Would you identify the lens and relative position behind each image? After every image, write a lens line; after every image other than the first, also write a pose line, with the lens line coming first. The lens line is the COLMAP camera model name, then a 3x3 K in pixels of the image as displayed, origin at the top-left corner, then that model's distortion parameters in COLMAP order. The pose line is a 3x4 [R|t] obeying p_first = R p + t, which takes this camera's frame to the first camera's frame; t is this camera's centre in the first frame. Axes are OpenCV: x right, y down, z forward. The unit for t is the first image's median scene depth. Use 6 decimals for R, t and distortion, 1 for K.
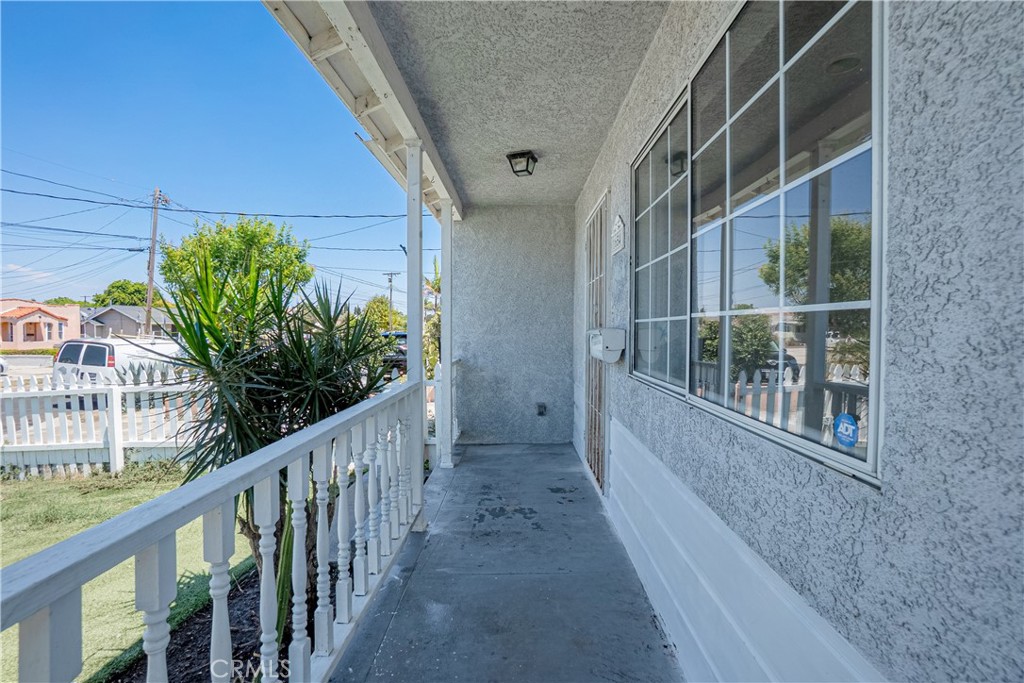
lens RADIAL K [[450.1, 0, 512.0], [0, 450.1, 341.5], [0, 0, 1]] dist [-0.065526, 0.022422]
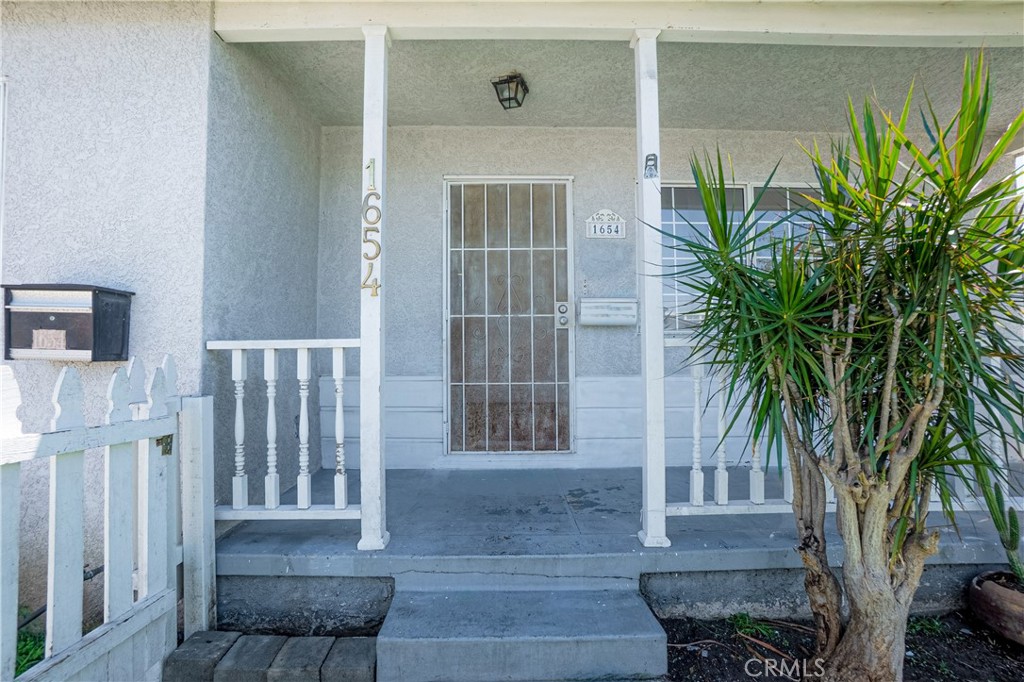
lens RADIAL K [[450.1, 0, 512.0], [0, 450.1, 341.0], [0, 0, 1]] dist [-0.065526, 0.022422]
pose [[-0.031673, 0.016735, 0.999358, -0.869757], [0.026061, 0.999534, -0.015912, 0.080626], [-0.999158, 0.025540, -0.032094, 1.139957]]
